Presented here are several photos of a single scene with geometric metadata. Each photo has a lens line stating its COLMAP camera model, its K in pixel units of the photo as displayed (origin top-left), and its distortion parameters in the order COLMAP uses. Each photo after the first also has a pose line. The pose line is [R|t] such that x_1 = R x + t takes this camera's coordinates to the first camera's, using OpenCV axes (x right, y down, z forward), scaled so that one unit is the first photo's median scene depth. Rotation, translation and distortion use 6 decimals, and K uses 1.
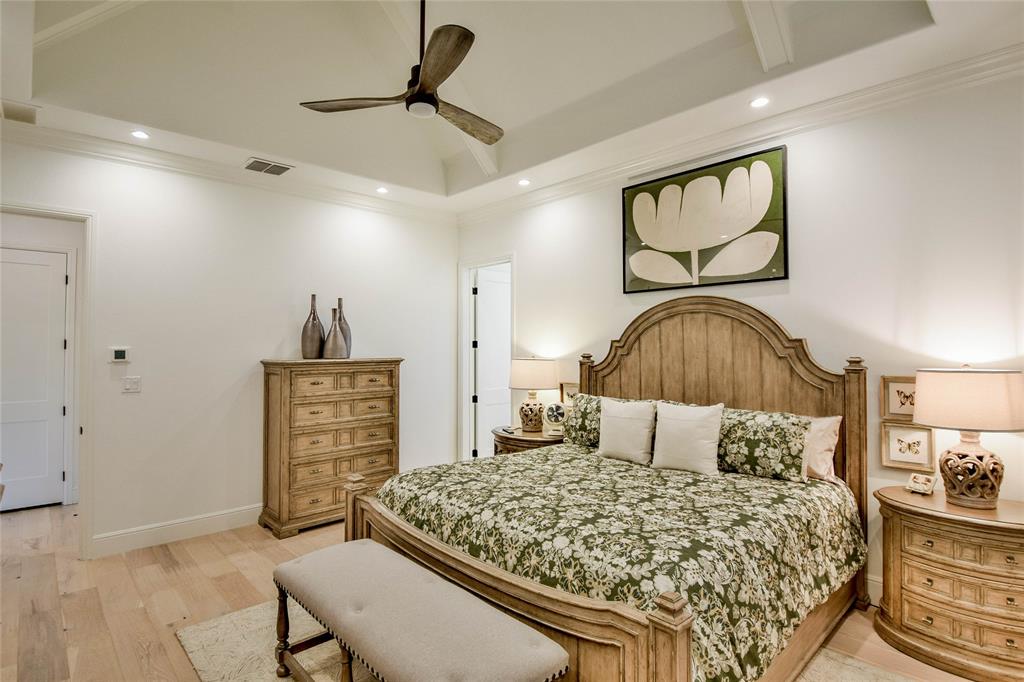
lens RADIAL K [[506.5, 0, 507.7], [0, 506.5, 335.2], [0, 0, 1]] dist [0.027636, -0.040190]
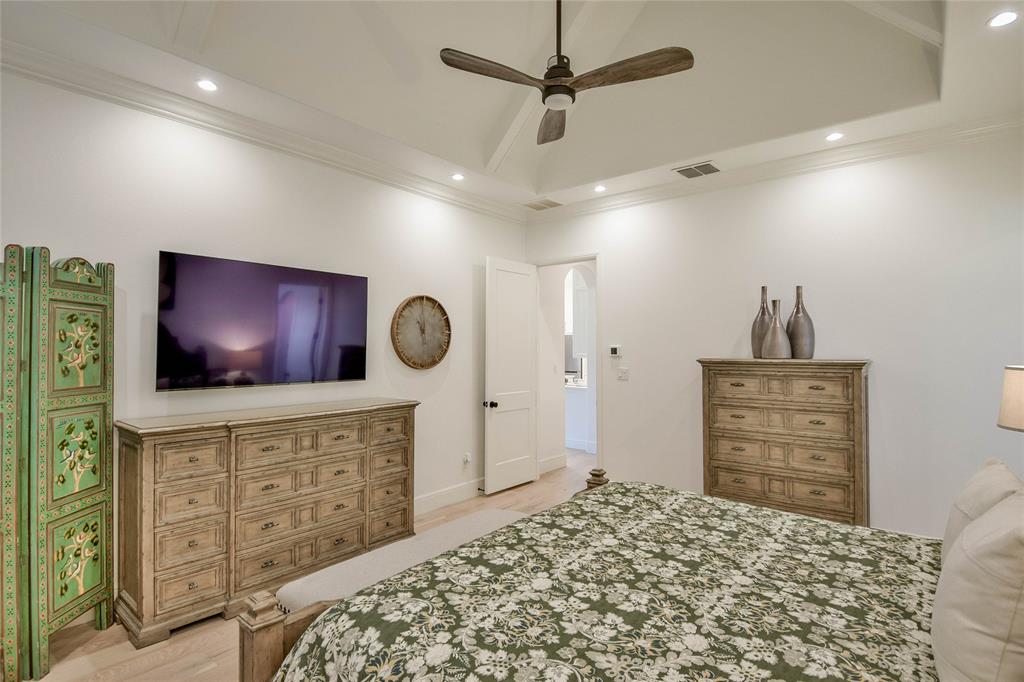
lens RADIAL K [[508.4, 0, 510.5], [0, 508.4, 332.8], [0, 0, 1]] dist [0.004683, -0.022696]
pose [[0.150930, -0.026712, -0.988183, 0.530300], [0.021194, 0.999493, -0.023781, 0.016174], [0.988317, -0.017354, 0.151420, 0.517938]]
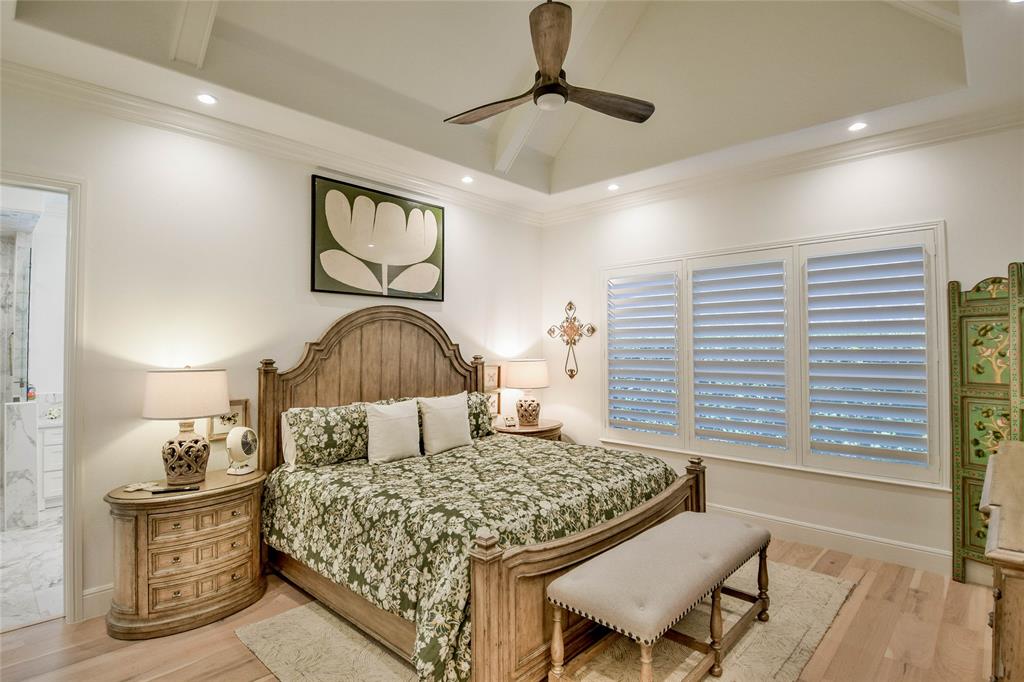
lens RADIAL K [[506.5, 0, 507.7], [0, 506.5, 335.2], [0, 0, 1]] dist [0.027636, -0.040190]
pose [[-0.042270, 0.022481, 0.998853, -0.761541], [-0.018640, 0.999555, -0.023286, 0.011701], [-0.998932, -0.019603, -0.041832, 0.765162]]
